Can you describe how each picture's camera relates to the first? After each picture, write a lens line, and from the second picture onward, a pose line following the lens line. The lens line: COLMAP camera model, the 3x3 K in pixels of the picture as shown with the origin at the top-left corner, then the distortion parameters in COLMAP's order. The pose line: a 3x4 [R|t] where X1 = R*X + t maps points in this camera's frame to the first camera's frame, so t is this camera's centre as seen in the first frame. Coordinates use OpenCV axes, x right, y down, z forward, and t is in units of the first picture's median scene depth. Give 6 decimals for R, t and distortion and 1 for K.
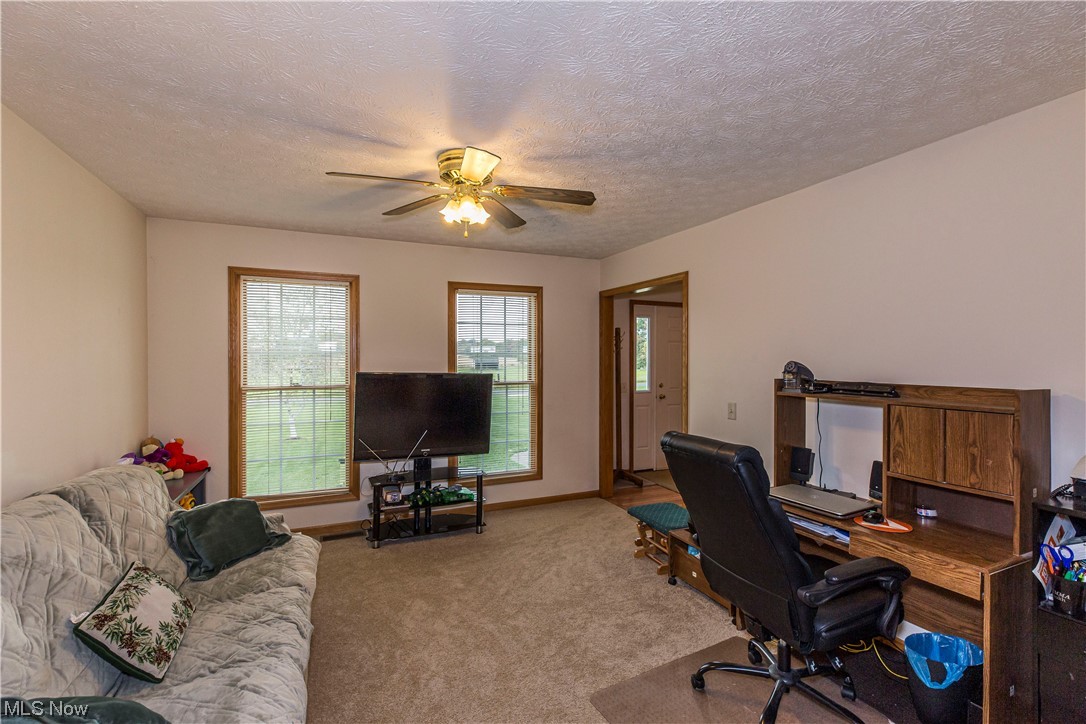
lens RADIAL K [[484.4, 0, 541.4], [0, 484.4, 360.7], [0, 0, 1]] dist [0.000981, -0.000130]
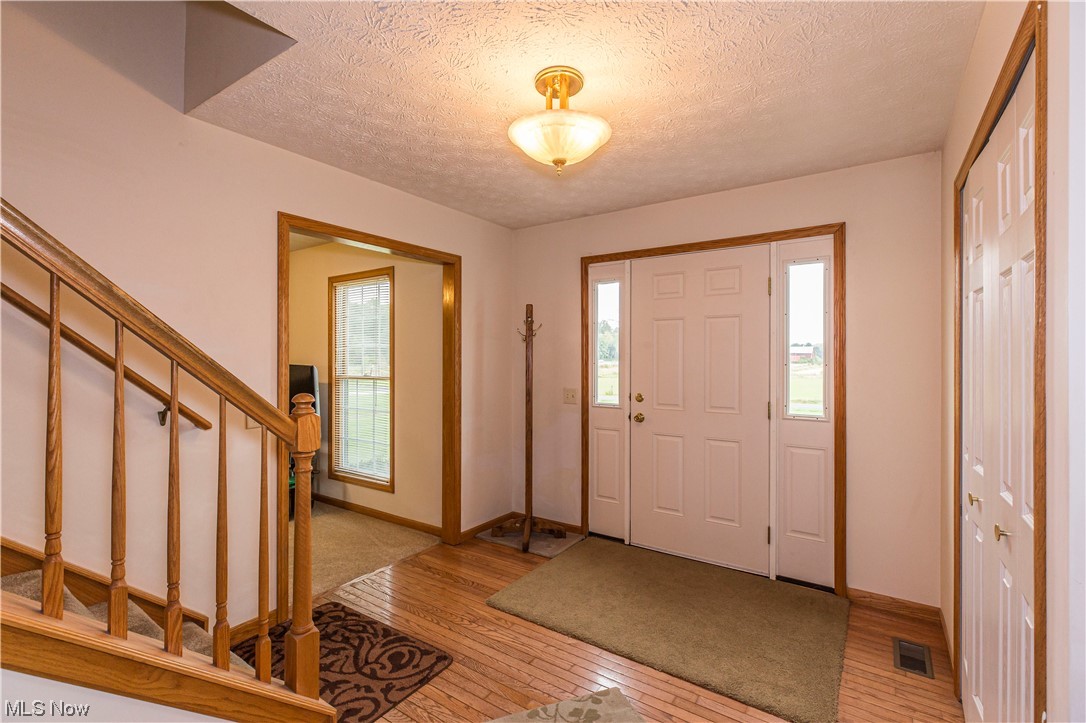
lens RADIAL K [[484.4, 0, 541.4], [0, 484.4, 360.2], [0, 0, 1]] dist [0.000981, -0.000130]
pose [[0.517434, 0.000409, -0.855723, 0.691301], [-0.004284, 0.999989, -0.002113, 0.008765], [0.855713, 0.004759, 0.517430, 0.624191]]
